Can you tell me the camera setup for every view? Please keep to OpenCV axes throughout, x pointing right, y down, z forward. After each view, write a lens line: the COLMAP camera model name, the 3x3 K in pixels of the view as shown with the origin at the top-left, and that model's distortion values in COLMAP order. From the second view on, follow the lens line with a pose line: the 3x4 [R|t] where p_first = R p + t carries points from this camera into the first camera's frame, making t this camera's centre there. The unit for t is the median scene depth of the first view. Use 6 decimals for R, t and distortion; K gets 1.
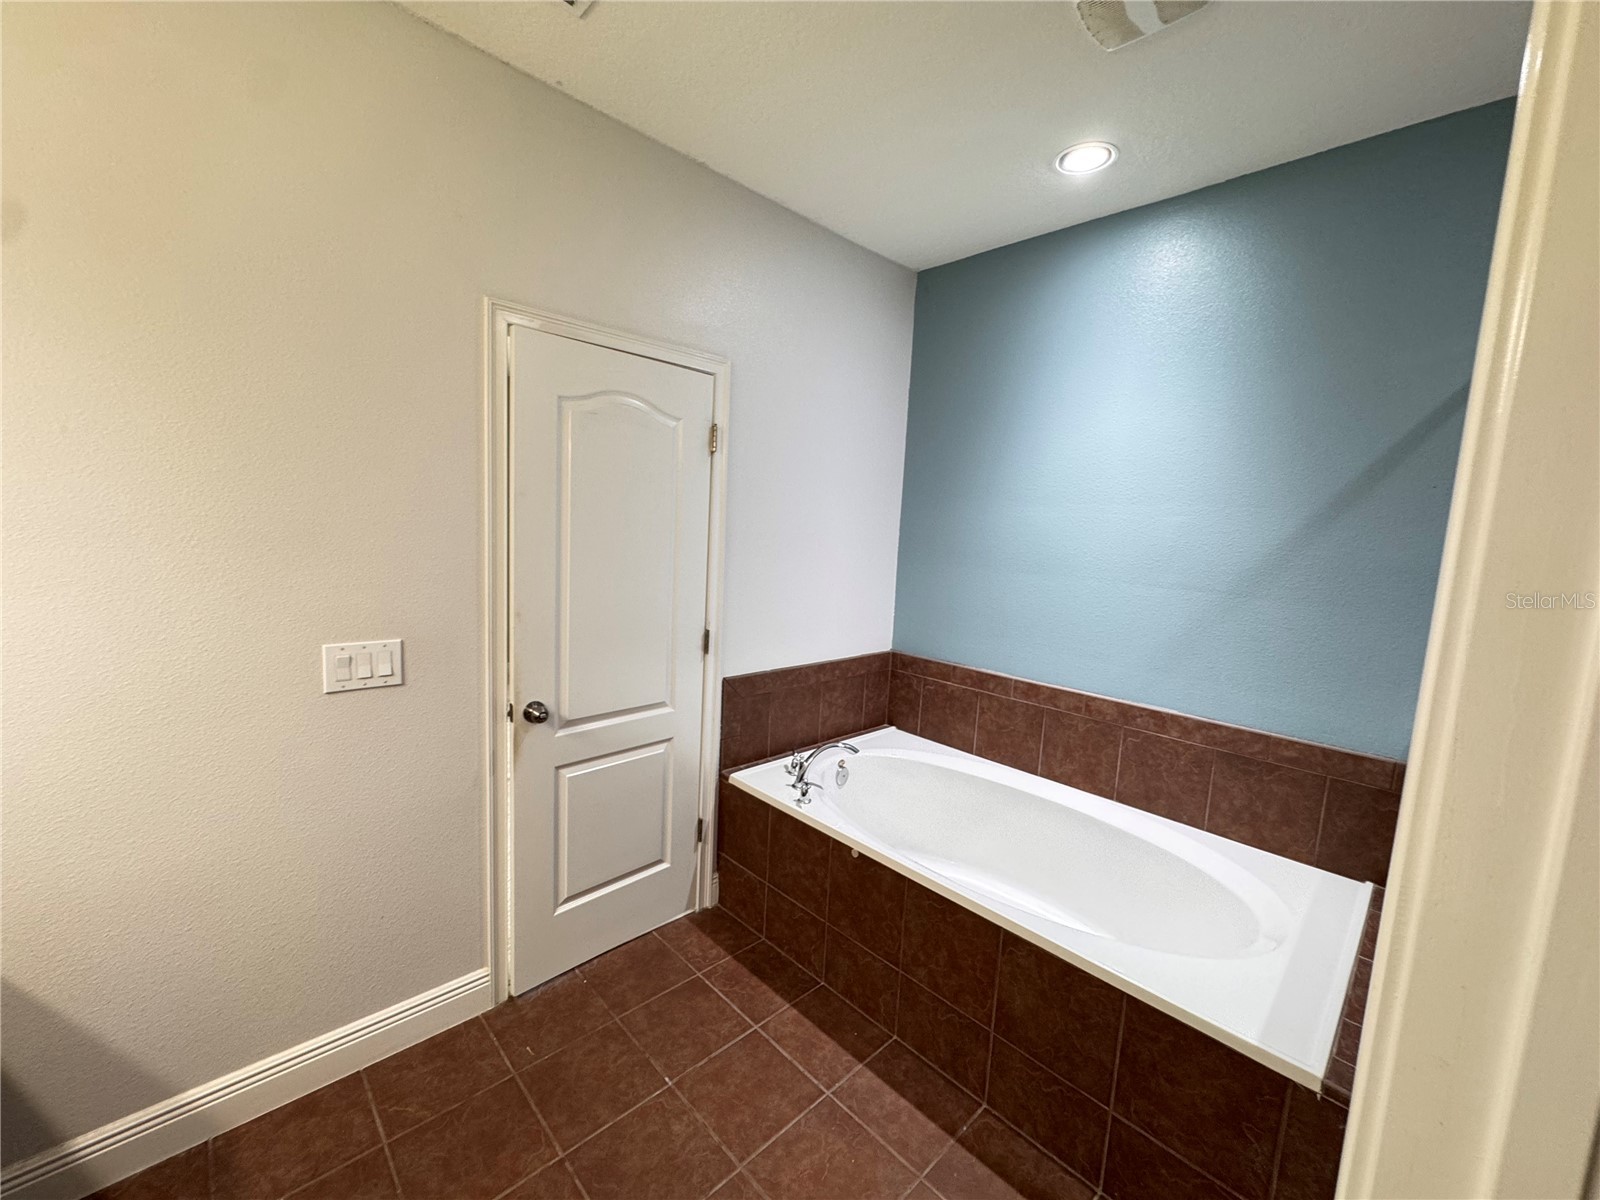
lens RADIAL K [[639.5, 0, 799.6], [0, 639.5, 599.9], [0, 0, 1]] dist [-0.005221, 0.000960]
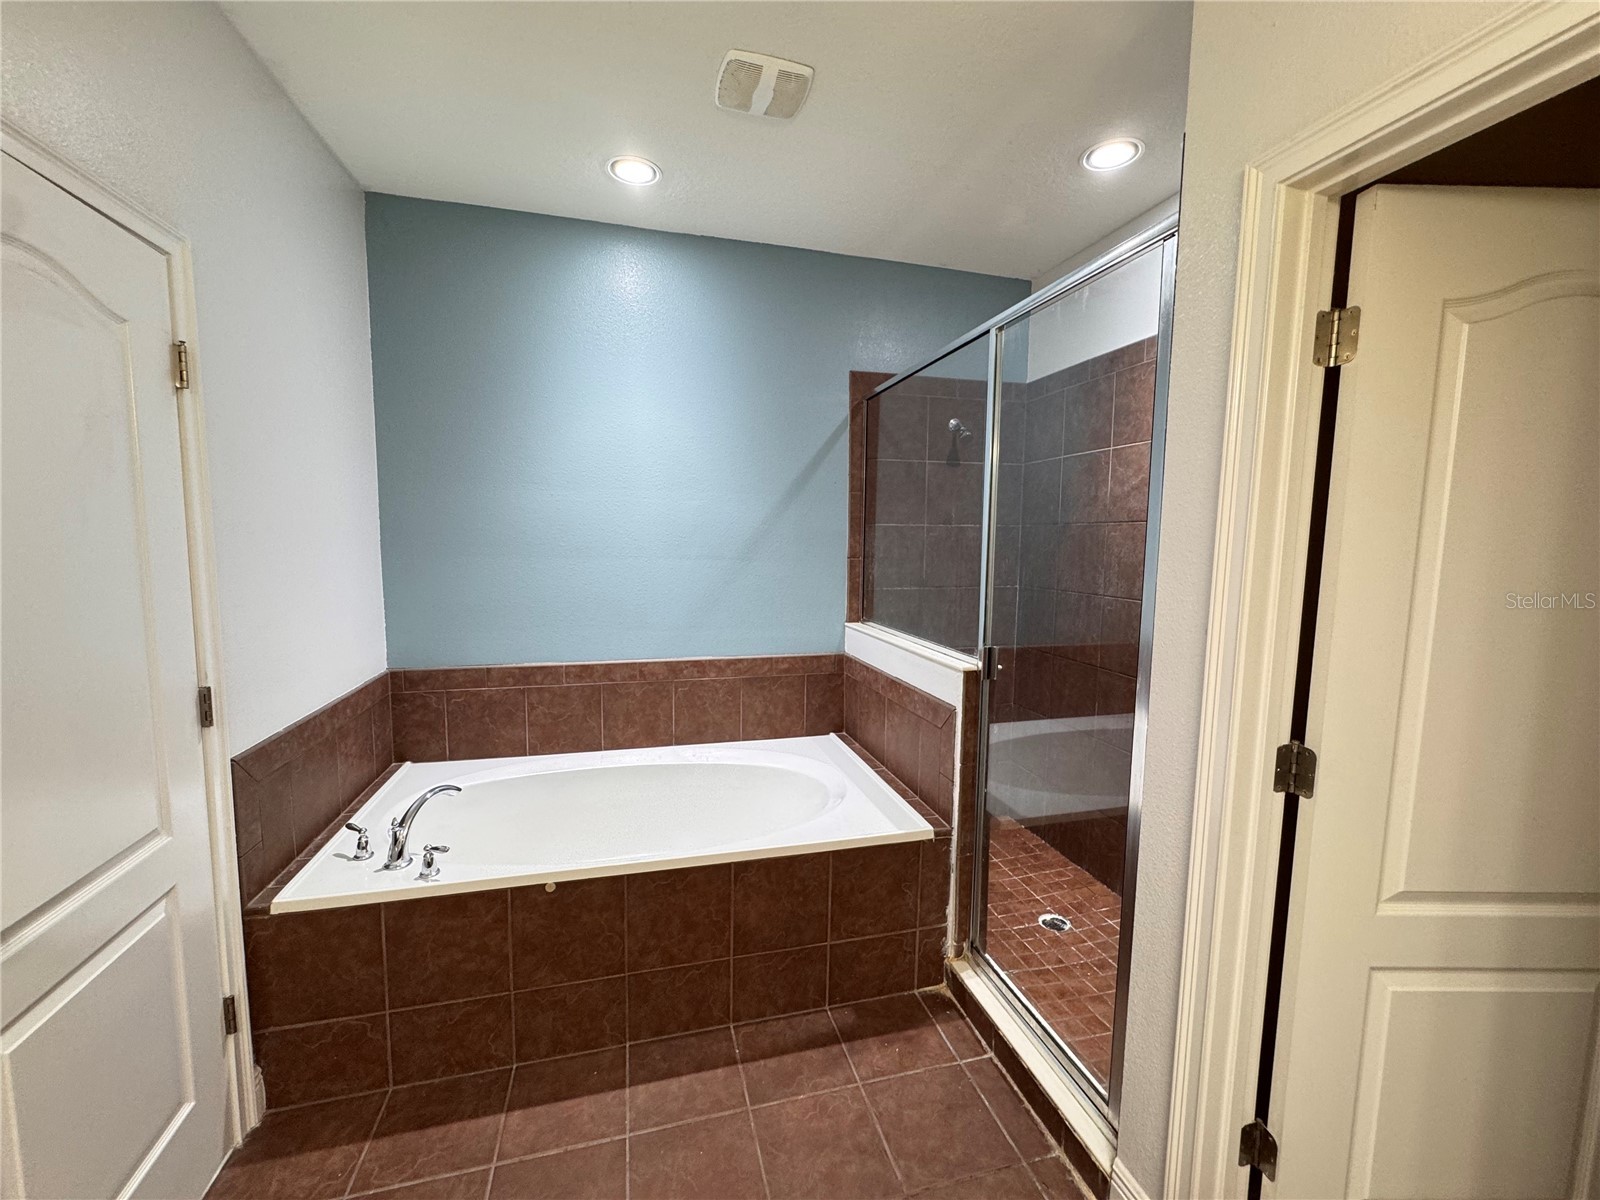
lens RADIAL K [[639.5, 0, 798.8], [0, 639.5, 599.5], [0, 0, 1]] dist [-0.005221, 0.000960]
pose [[0.484621, -0.129100, 0.865145, -0.394586], [0.114454, 0.989904, 0.083604, -0.021503], [-0.867204, 0.058503, 0.494505, 0.224288]]
